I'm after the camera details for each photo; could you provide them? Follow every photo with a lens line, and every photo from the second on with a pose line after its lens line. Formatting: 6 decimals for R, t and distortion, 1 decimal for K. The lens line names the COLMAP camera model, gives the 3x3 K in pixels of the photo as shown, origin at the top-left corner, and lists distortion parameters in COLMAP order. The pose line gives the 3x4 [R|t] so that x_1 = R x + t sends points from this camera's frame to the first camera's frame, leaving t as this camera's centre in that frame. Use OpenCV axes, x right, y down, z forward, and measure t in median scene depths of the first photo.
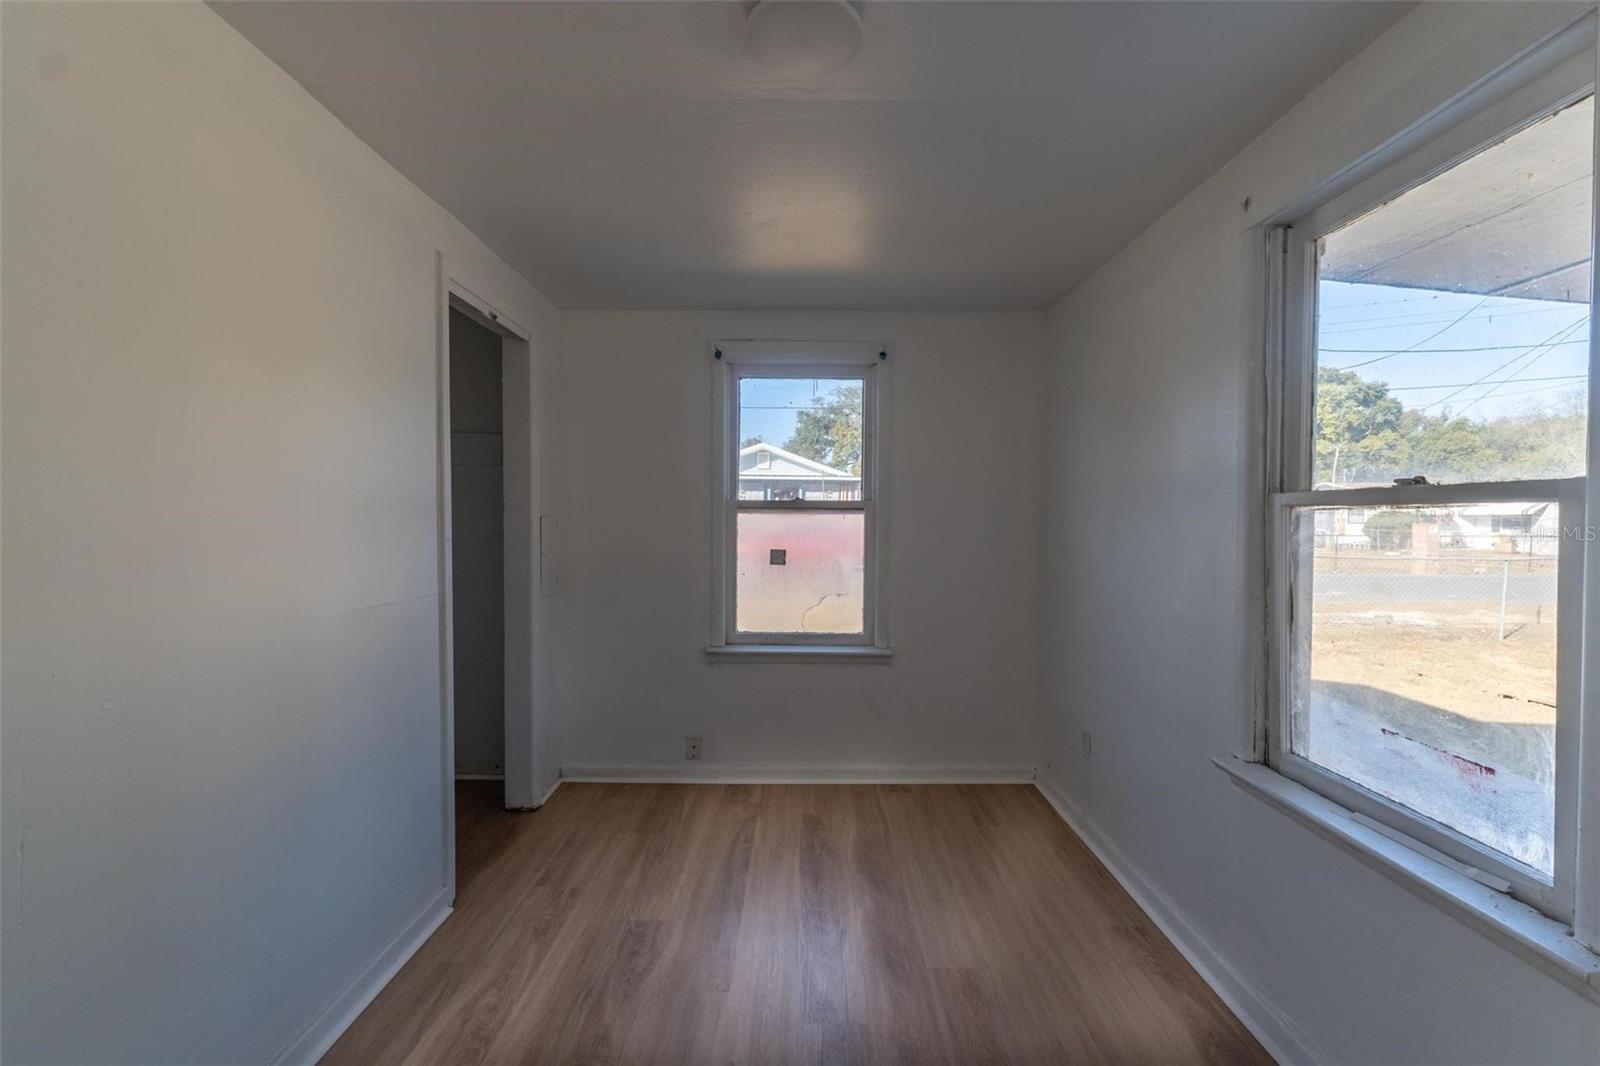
lens RADIAL K [[709.6, 0, 797.7], [0, 709.6, 539.2], [0, 0, 1]] dist [0.000914, -0.000413]
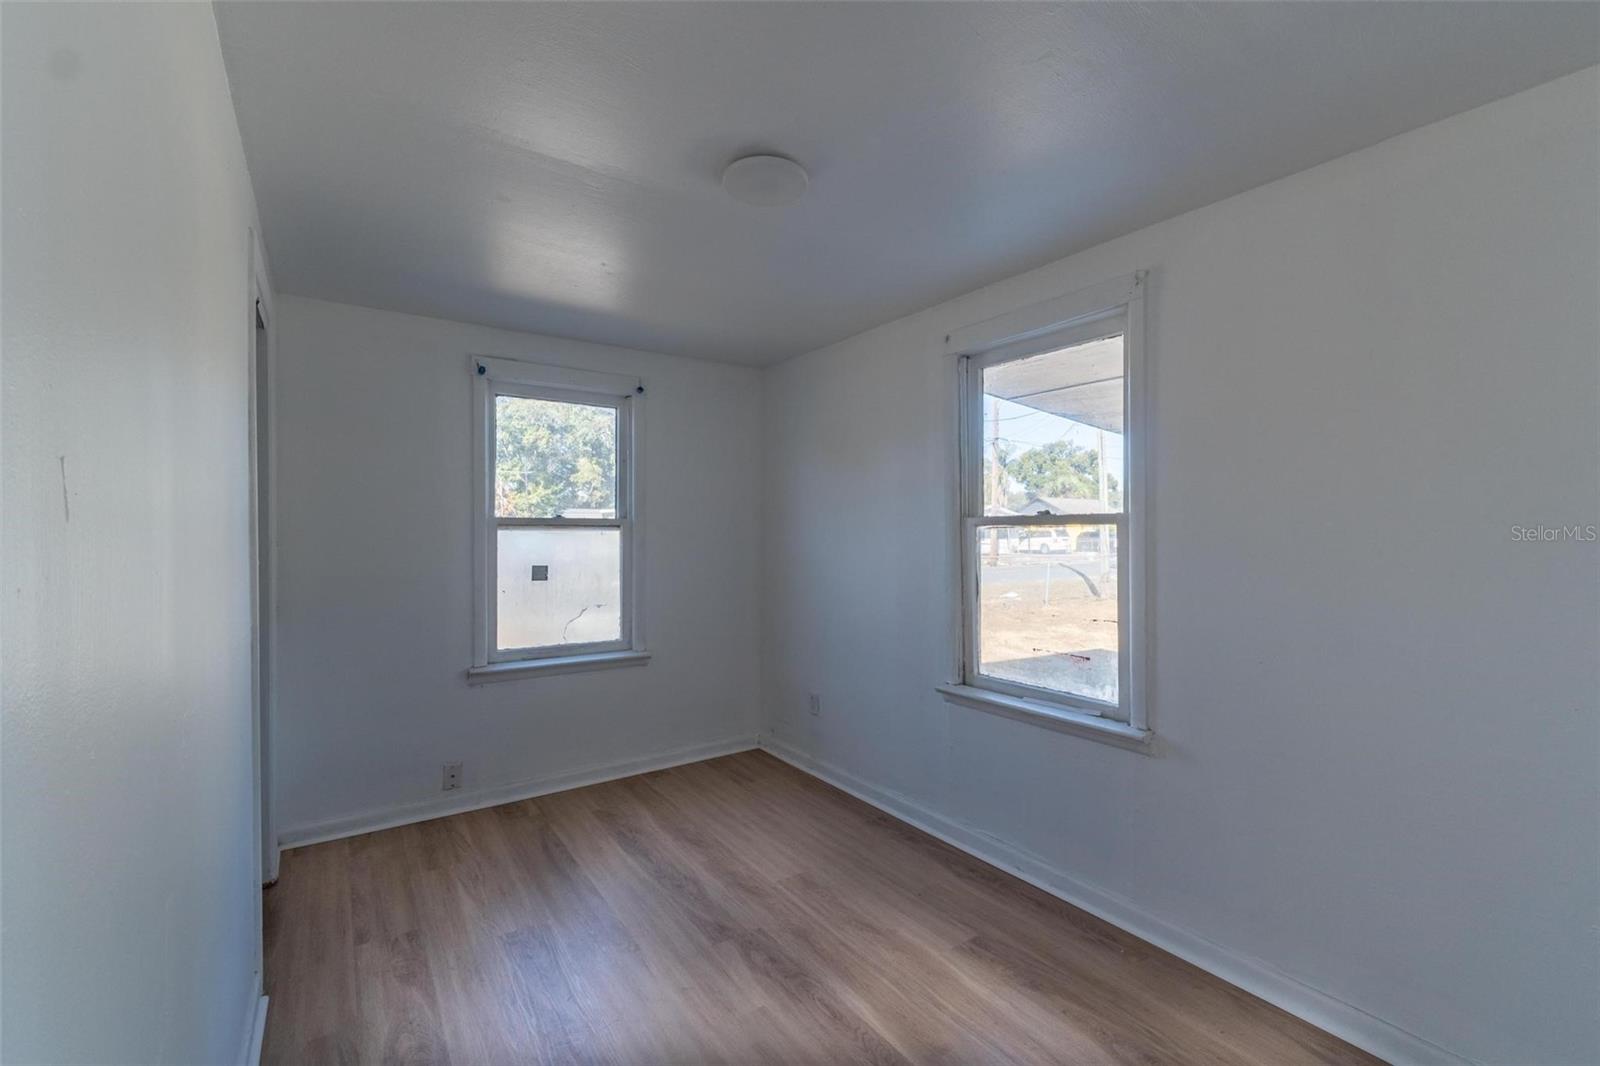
lens RADIAL K [[706.2, 0, 815.4], [0, 706.2, 539.3], [0, 0, 1]] dist [0.015149, 0.000280]
pose [[0.809196, -0.011814, 0.587420, -0.324859], [0.023787, 0.999637, -0.012663, -0.001248], [-0.587057, 0.024220, 0.809183, -0.067944]]
